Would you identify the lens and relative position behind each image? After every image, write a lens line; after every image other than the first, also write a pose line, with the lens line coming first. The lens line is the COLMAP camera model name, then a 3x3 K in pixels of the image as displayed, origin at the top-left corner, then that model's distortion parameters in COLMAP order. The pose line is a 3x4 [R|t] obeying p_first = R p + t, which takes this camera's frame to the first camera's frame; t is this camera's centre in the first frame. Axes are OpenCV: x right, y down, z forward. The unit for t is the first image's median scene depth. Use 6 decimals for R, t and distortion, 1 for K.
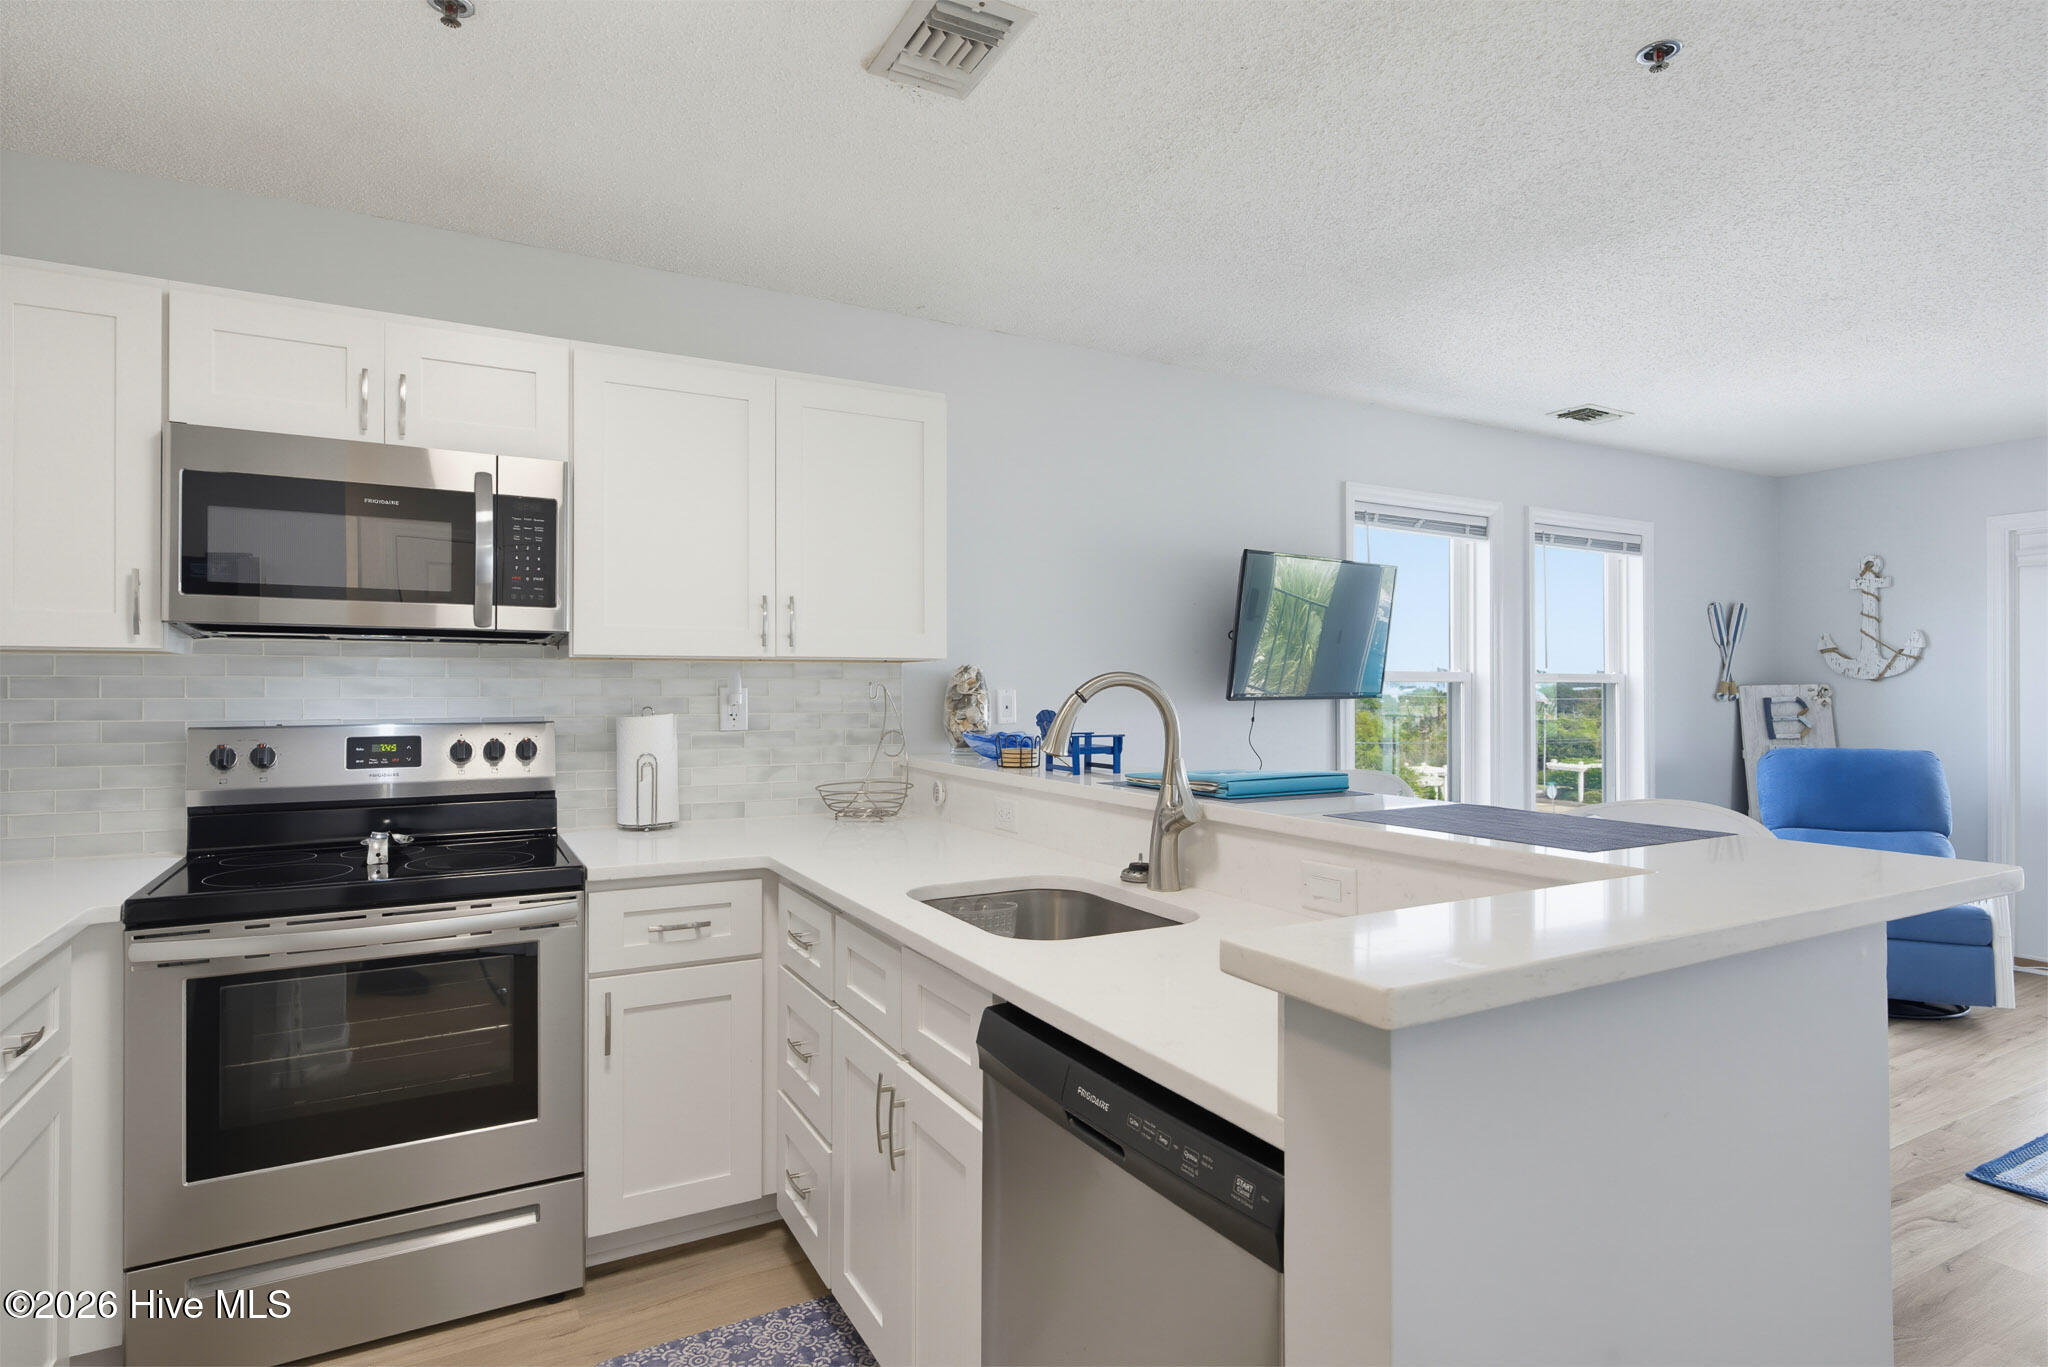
lens RADIAL K [[1071.7, 0, 1035.9], [0, 1071.7, 686.0], [0, 0, 1]] dist [-0.000281, 0.000029]
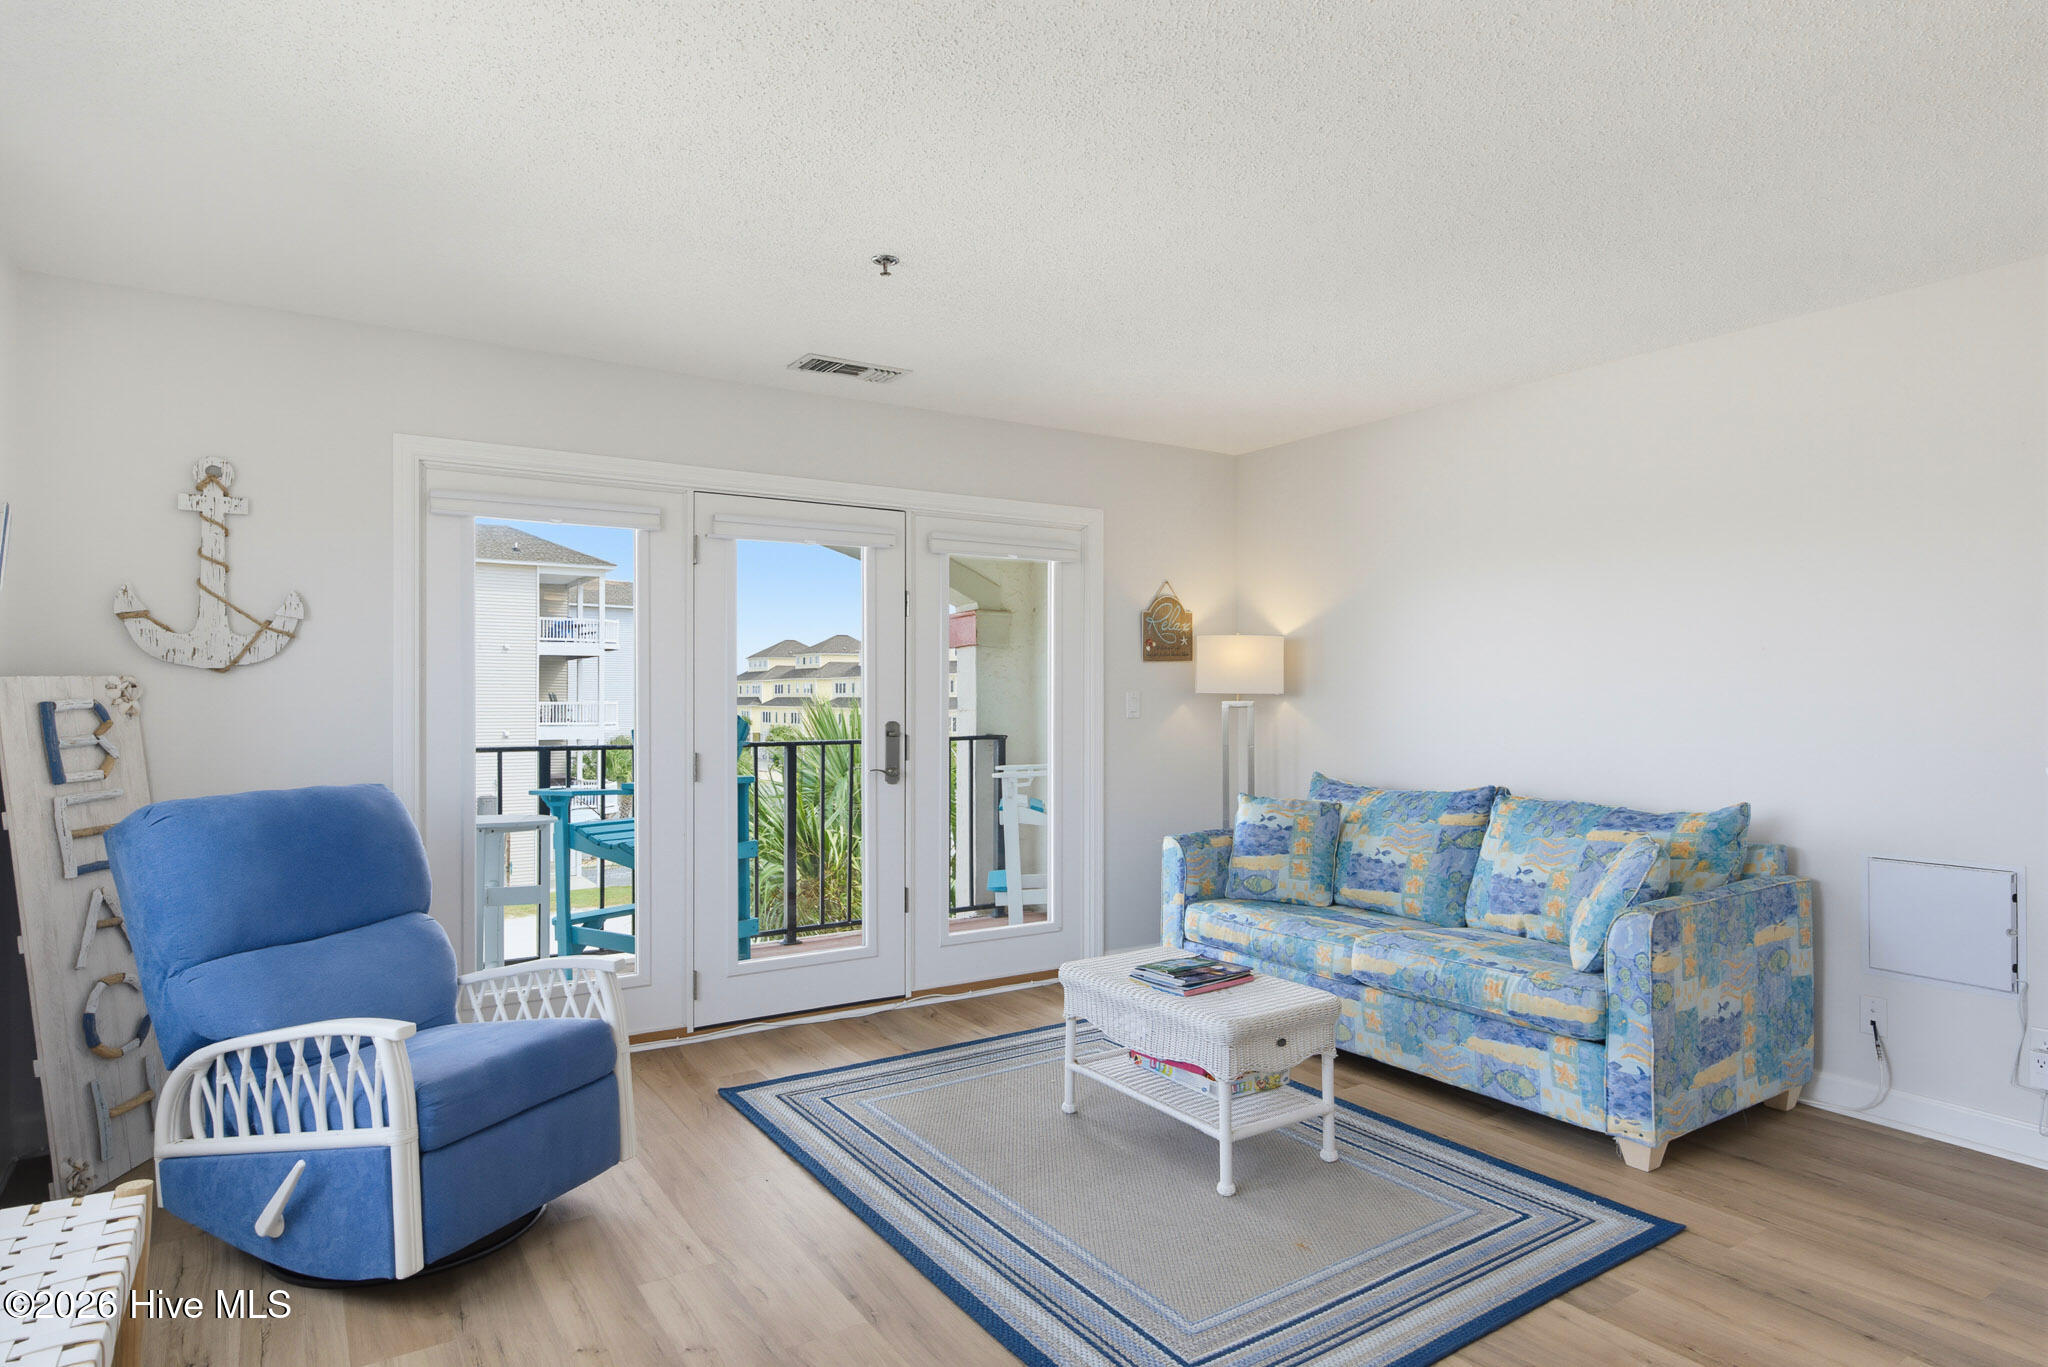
lens RADIAL K [[1154.3, 0, 1028.5], [0, 1154.3, 686.5], [0, 0, 1]] dist [-0.001876, 0.001457]
pose [[-0.067342, 0.007348, 0.997703, 0.152357], [-0.002119, 0.999970, -0.007508, 0.009177], [-0.997728, -0.002620, -0.067324, 0.753200]]
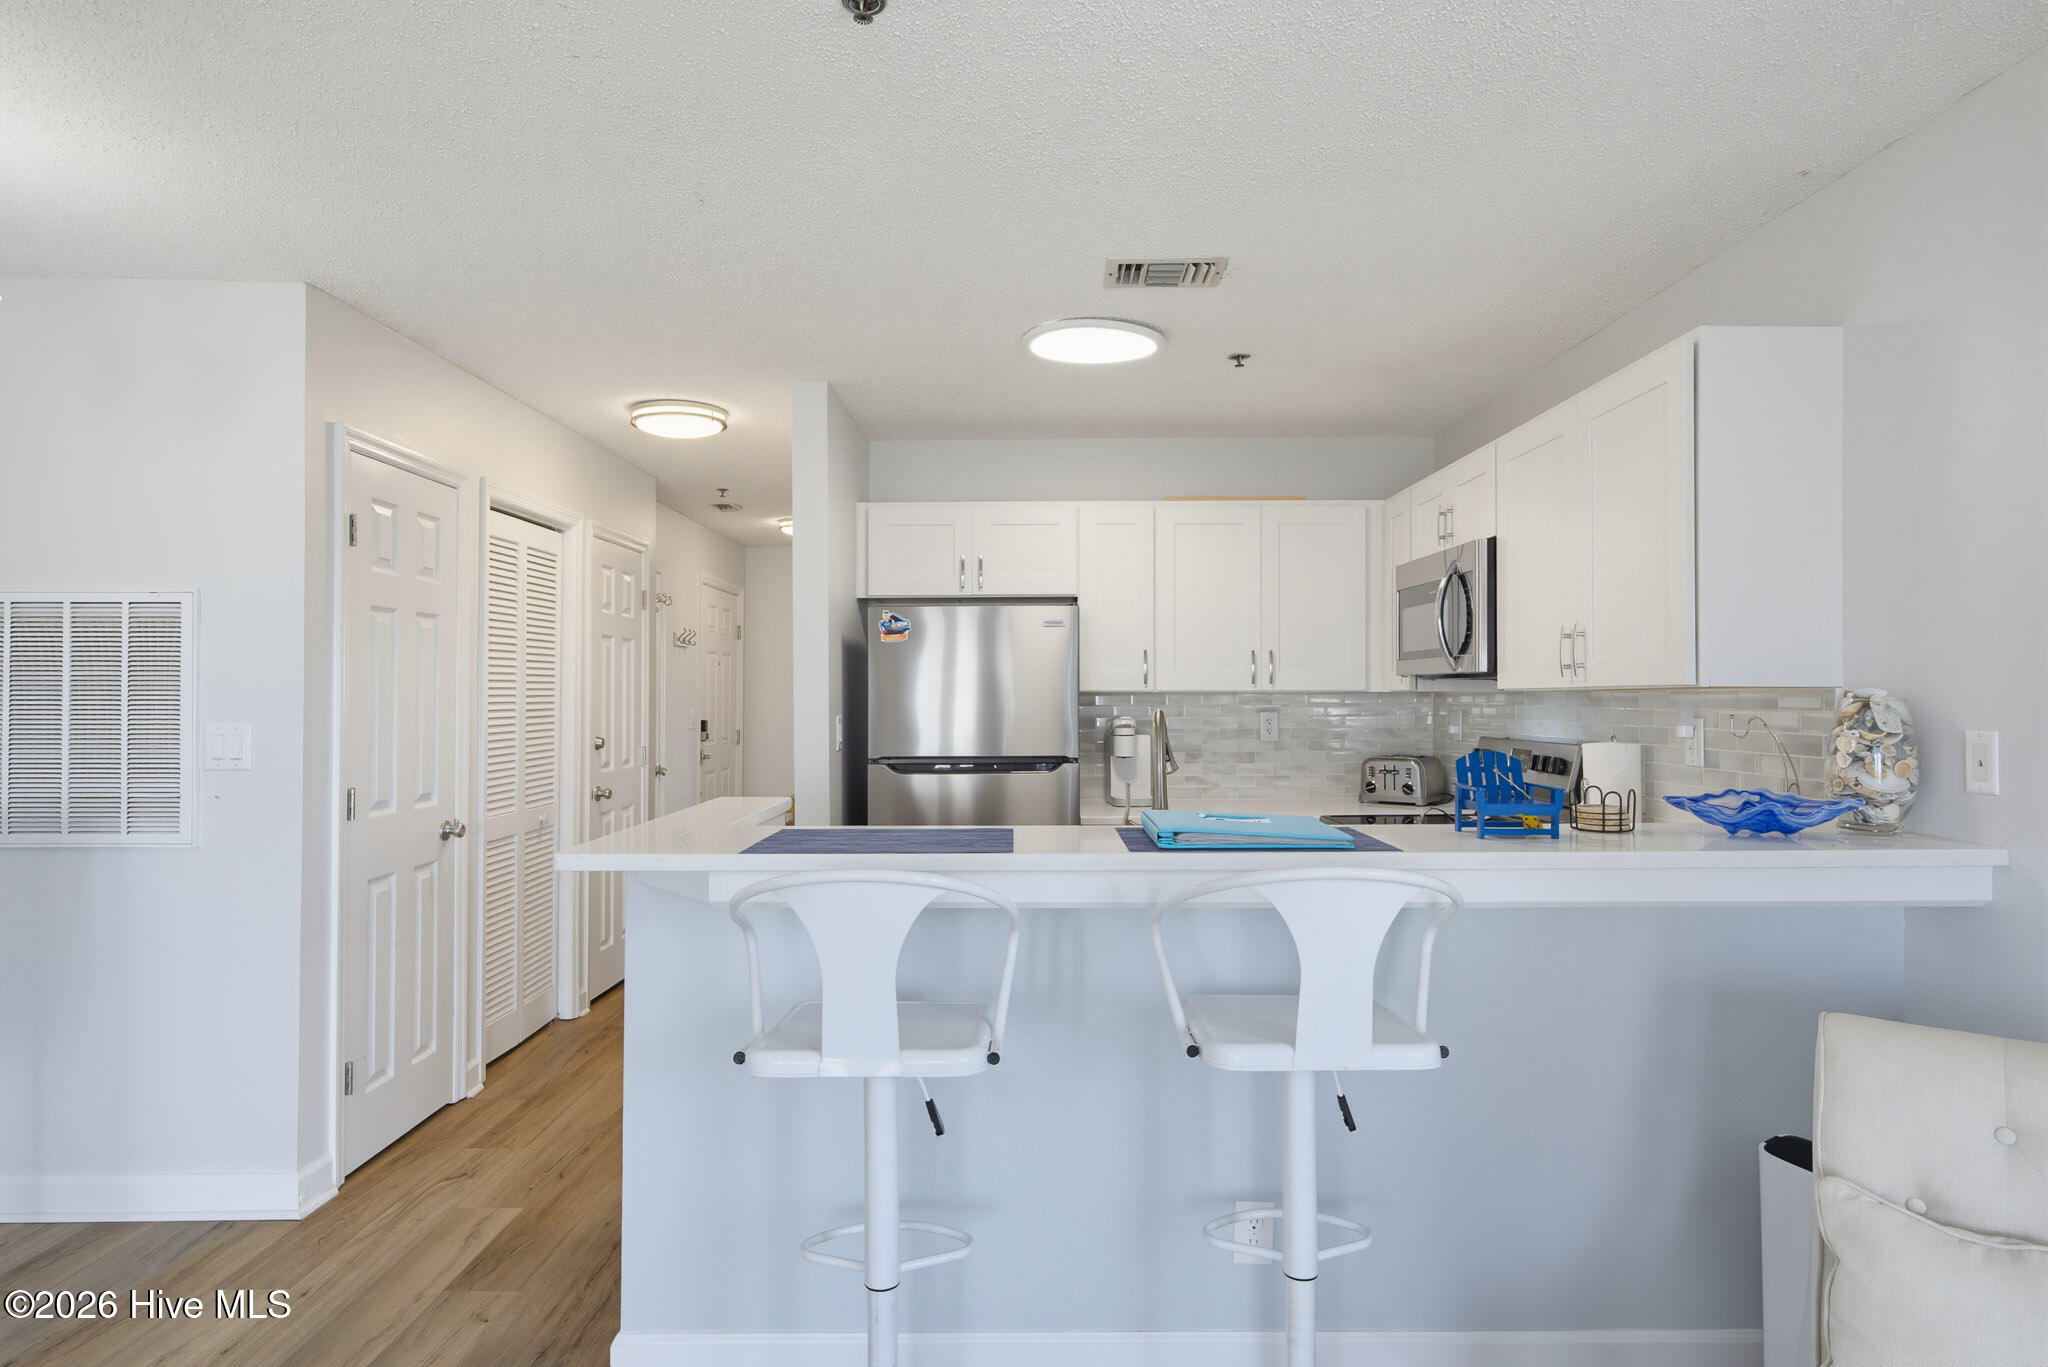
lens RADIAL K [[1138.1, 0, 1030.9], [0, 1138.1, 685.7], [0, 0, 1]] dist [0.001215, 0.000918]
pose [[-0.492594, -0.007887, -0.870224, 0.586450], [0.002173, 0.999945, -0.010293, -0.012299], [0.870257, -0.006961, -0.492550, 0.701855]]
